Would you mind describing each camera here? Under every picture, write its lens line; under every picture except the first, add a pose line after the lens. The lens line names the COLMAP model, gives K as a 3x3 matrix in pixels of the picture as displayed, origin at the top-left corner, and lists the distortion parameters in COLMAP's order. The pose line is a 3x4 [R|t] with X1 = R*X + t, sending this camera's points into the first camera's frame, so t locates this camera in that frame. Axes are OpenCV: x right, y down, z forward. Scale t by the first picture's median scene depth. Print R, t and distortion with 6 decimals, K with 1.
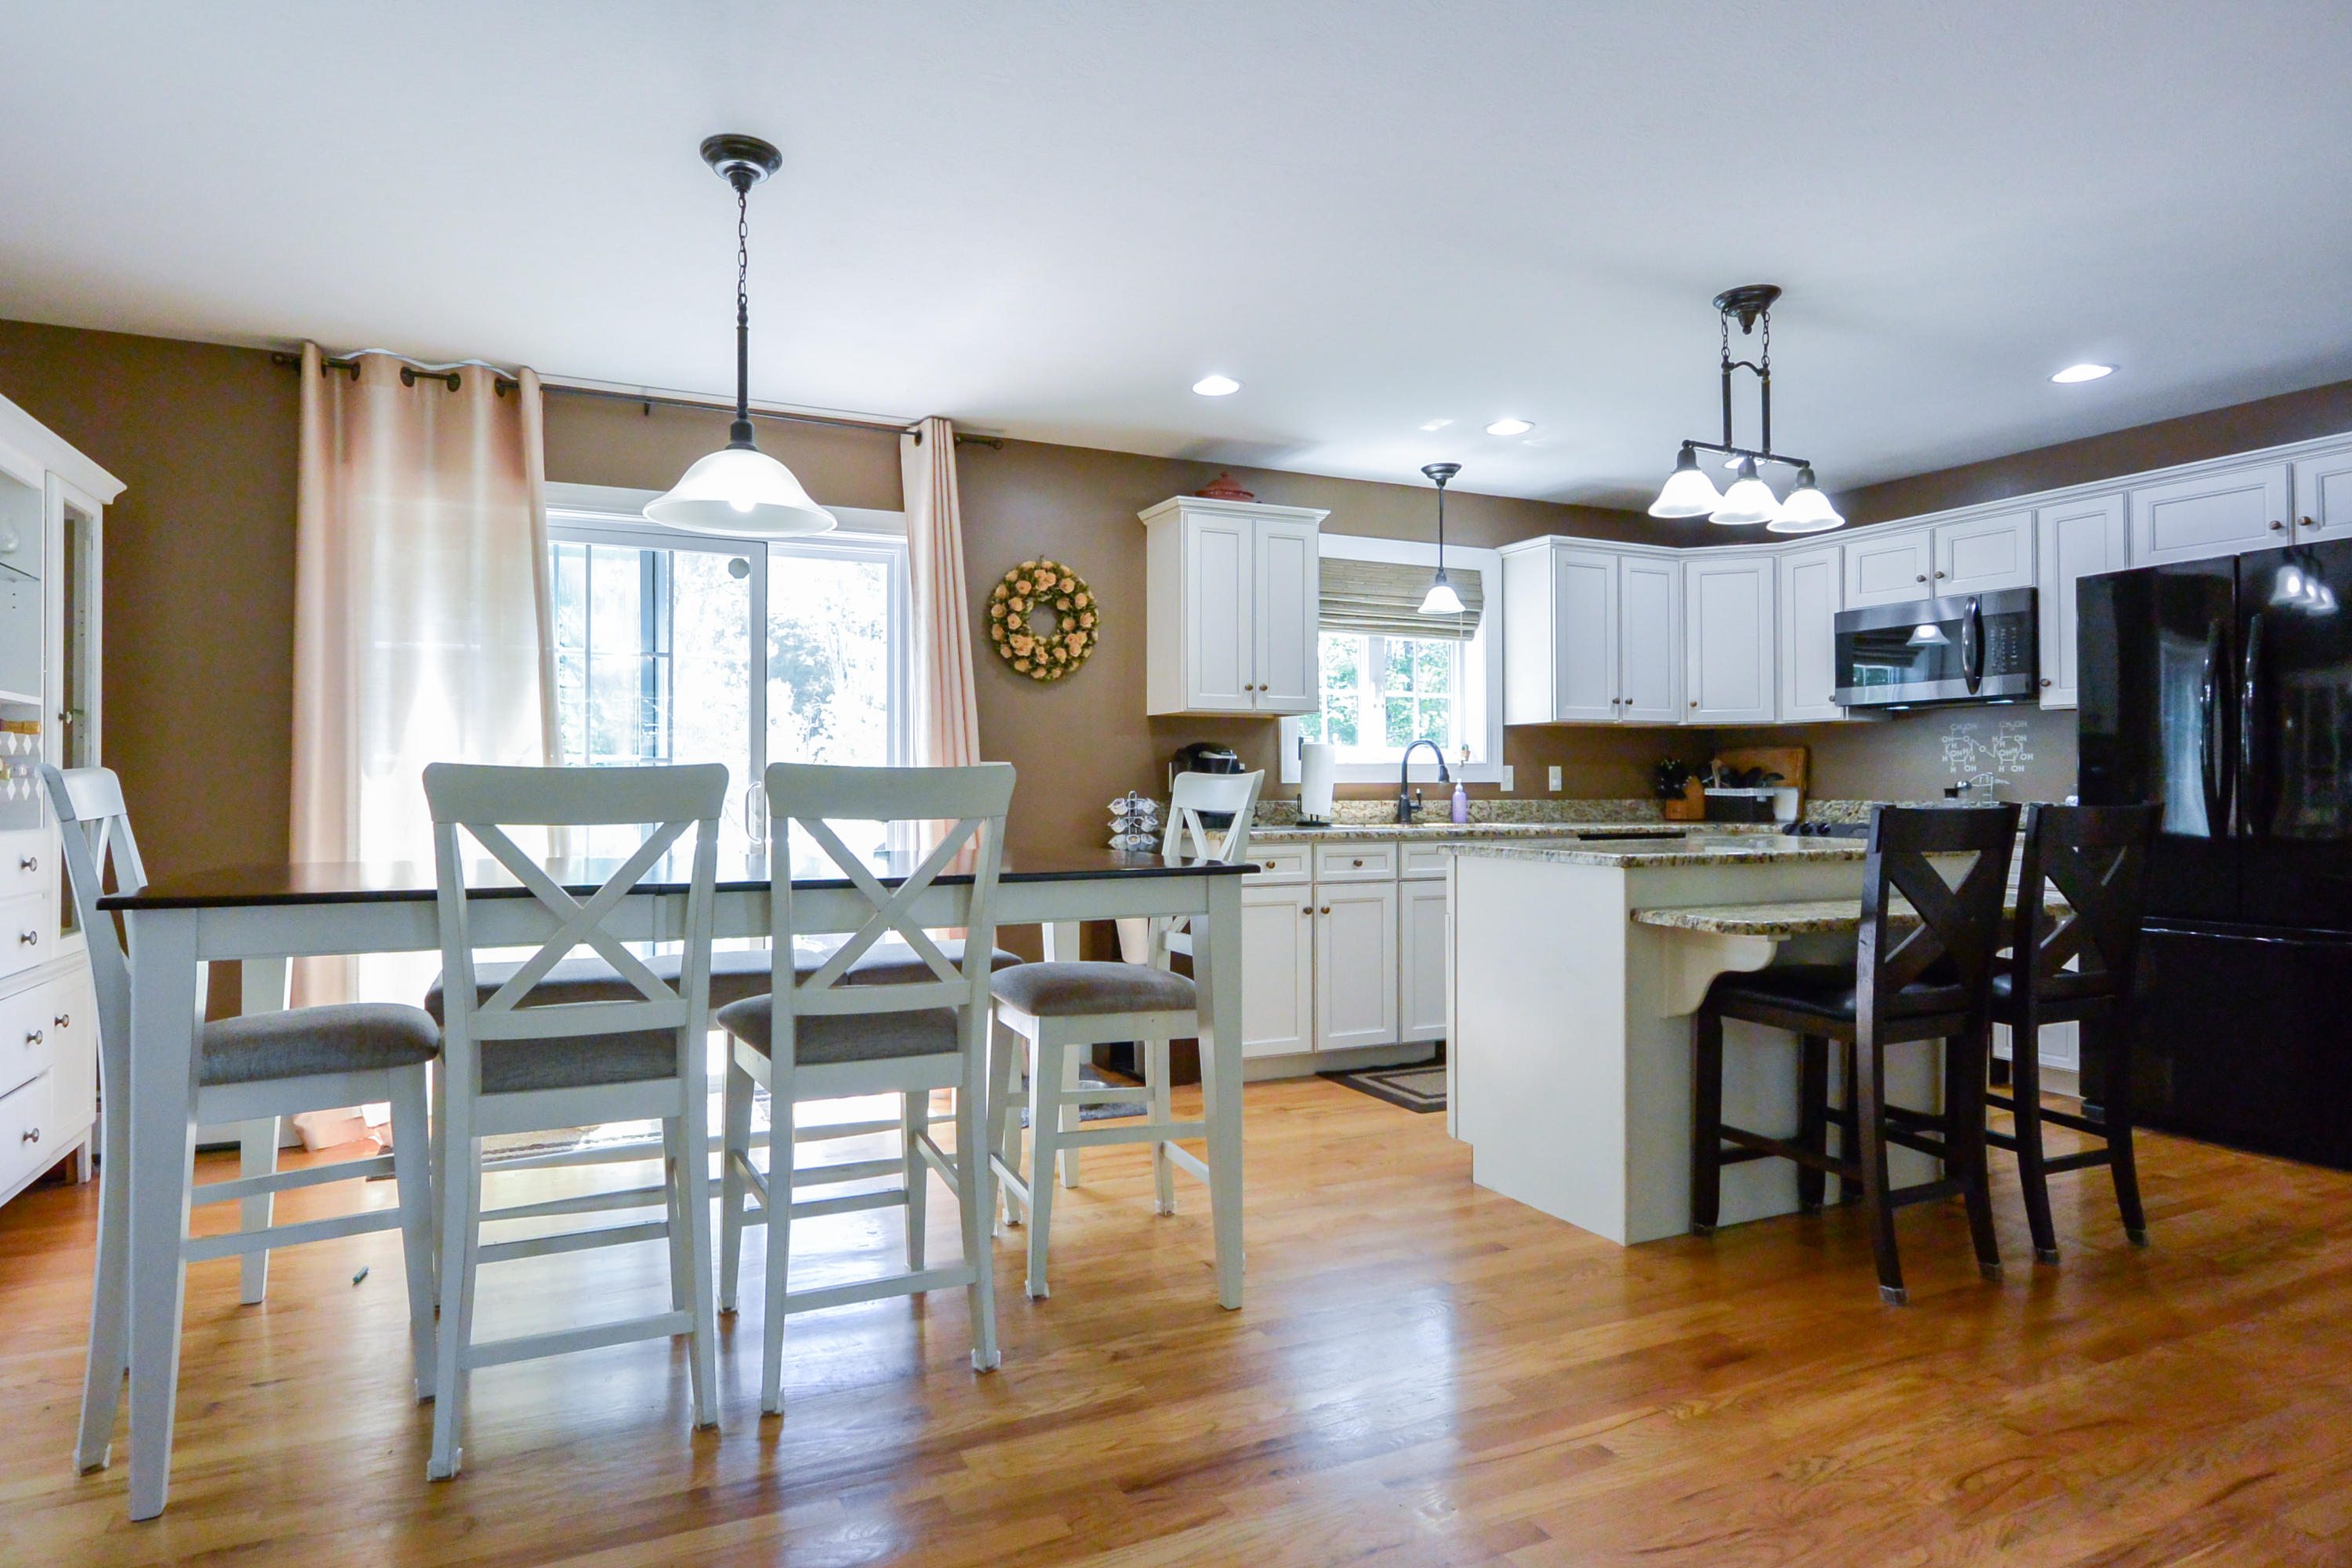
lens RADIAL K [[1260.5, 0, 1088.8], [0, 1260.5, 776.1], [0, 0, 1]] dist [0.001953, -0.011262]
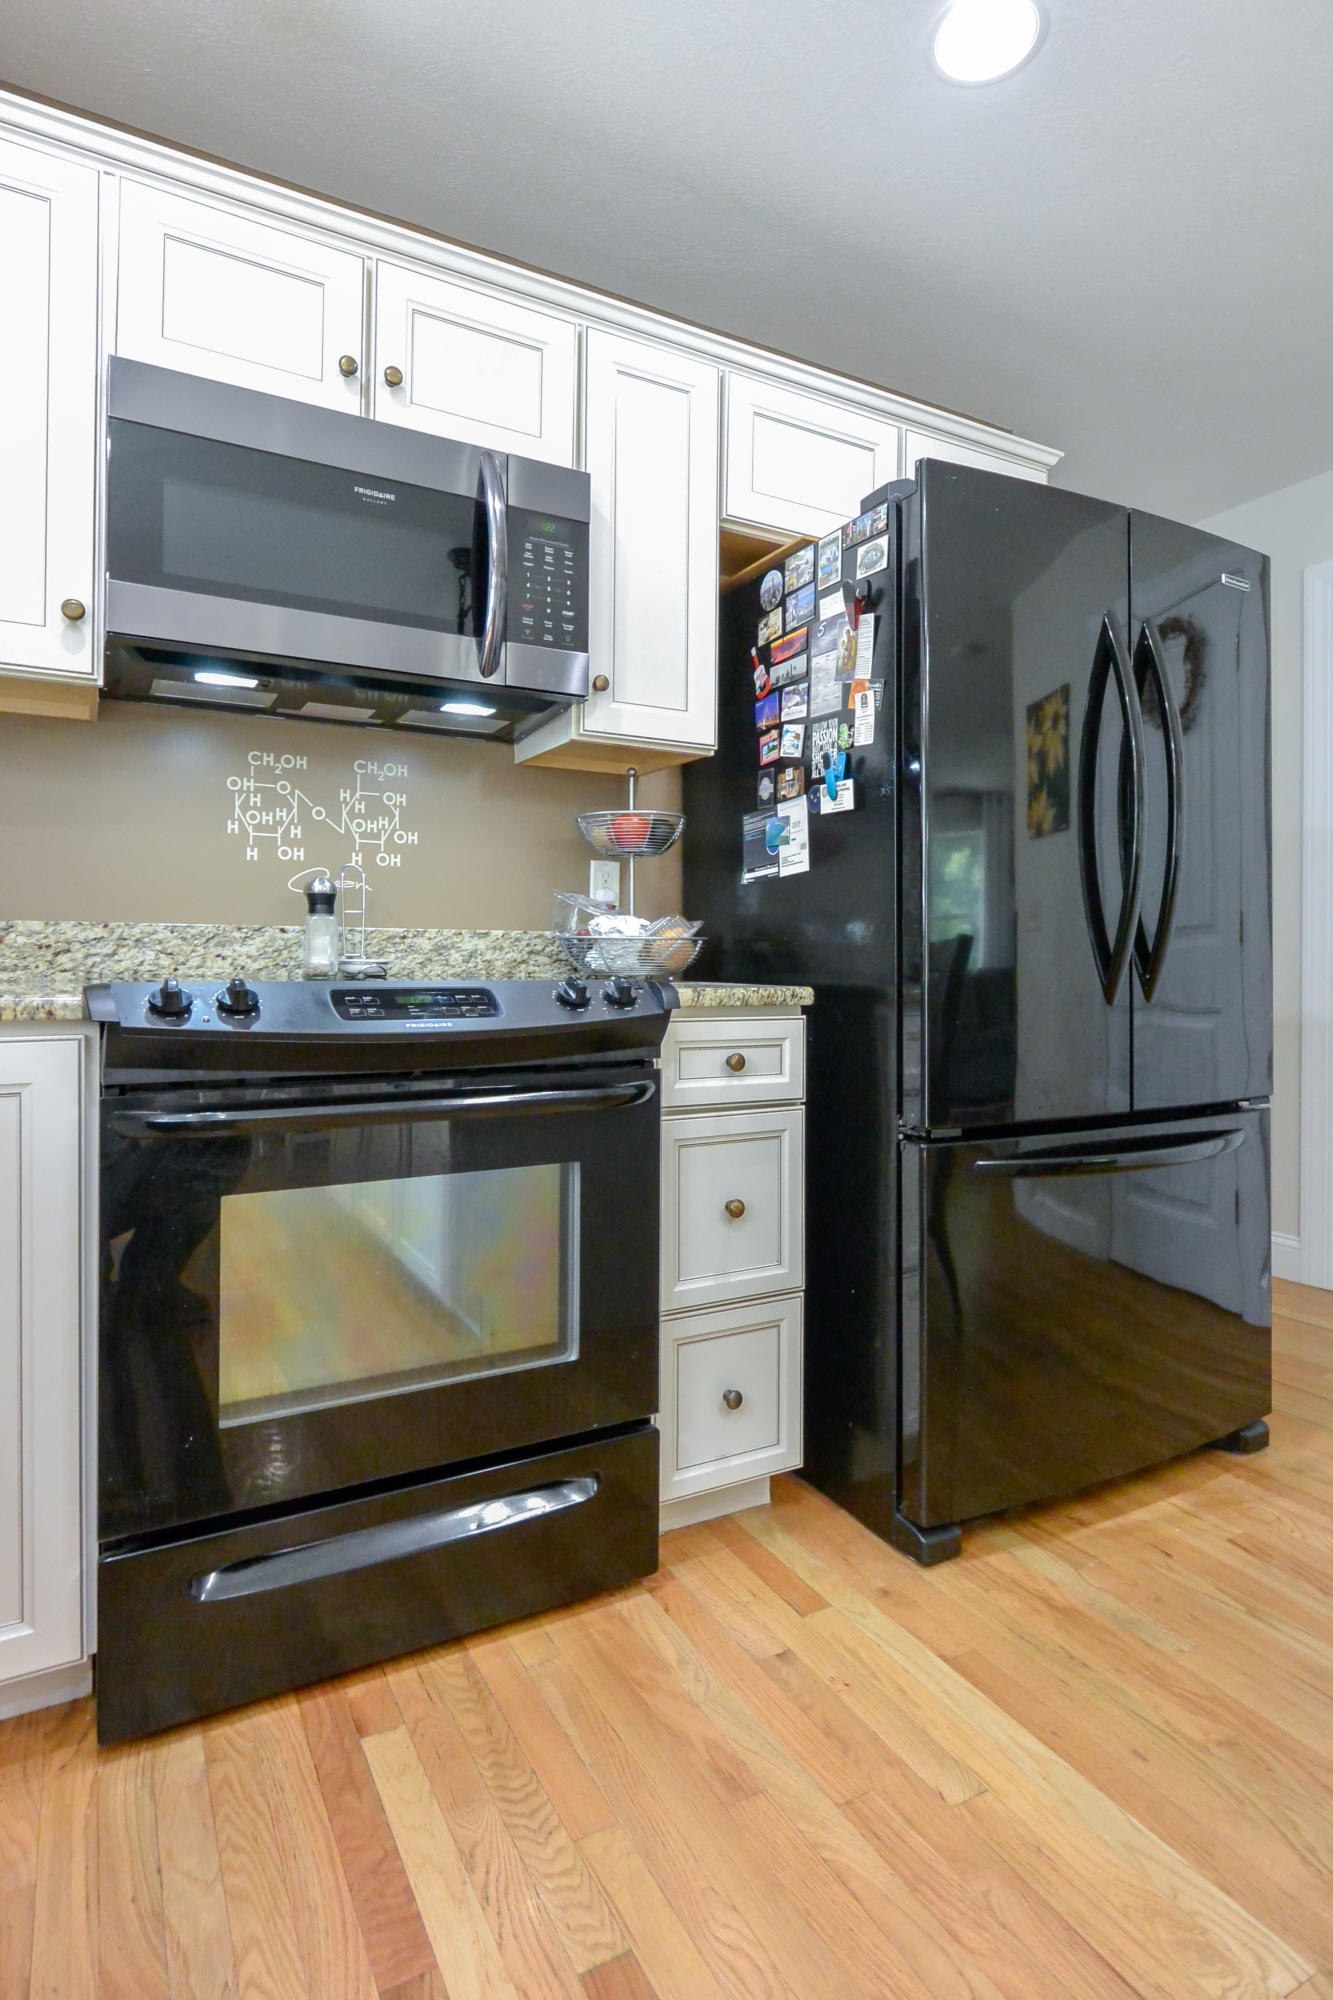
lens RADIAL K [[1050.0, 0, 665.3], [0, 1050.0, 953.5], [0, 0, 1]] dist [-0.000711, -0.002444]
pose [[-0.088268, 0.001722, 0.996095, 0.297759], [-0.016995, 0.999850, -0.003234, 0.027889], [-0.995952, -0.017214, -0.088225, 0.863059]]
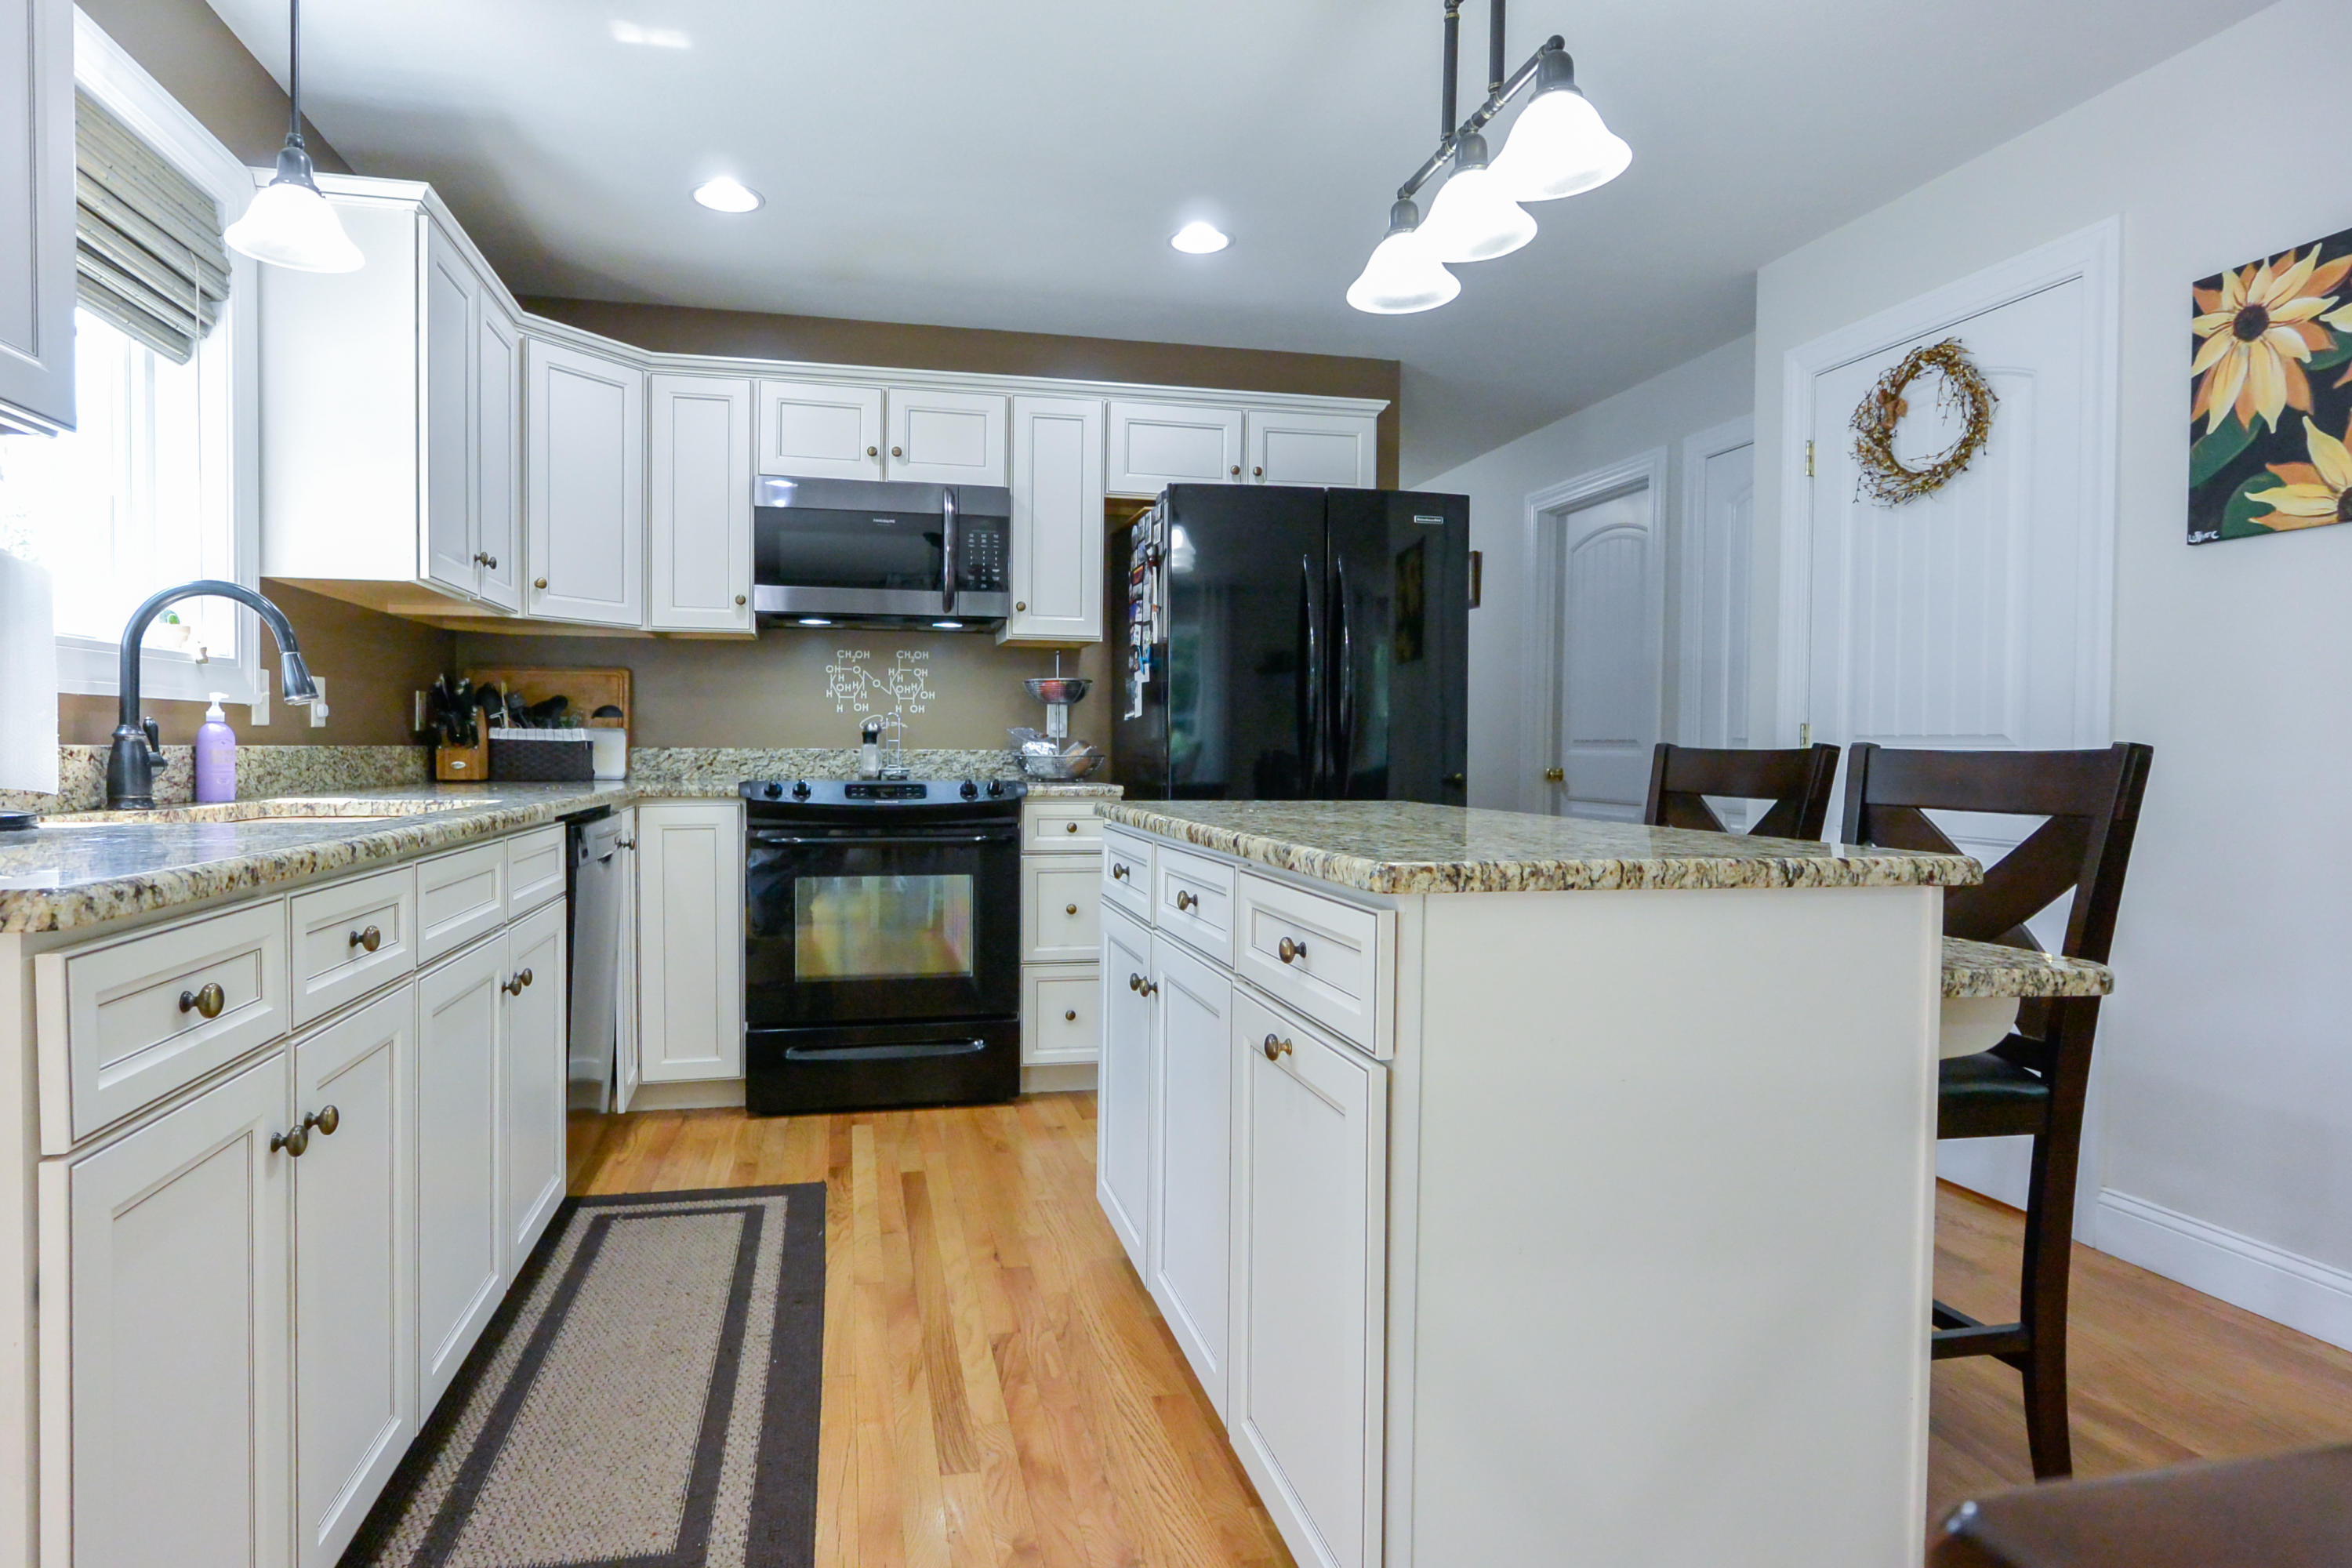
lens RADIAL K [[1260.5, 0, 1088.8], [0, 1260.5, 776.1], [0, 0, 1]] dist [0.001953, -0.011262]
pose [[0.218606, -0.019578, 0.975617, -0.044490], [-0.016487, 0.999582, 0.023753, 0.015465], [-0.975674, -0.021277, 0.218192, 0.658236]]
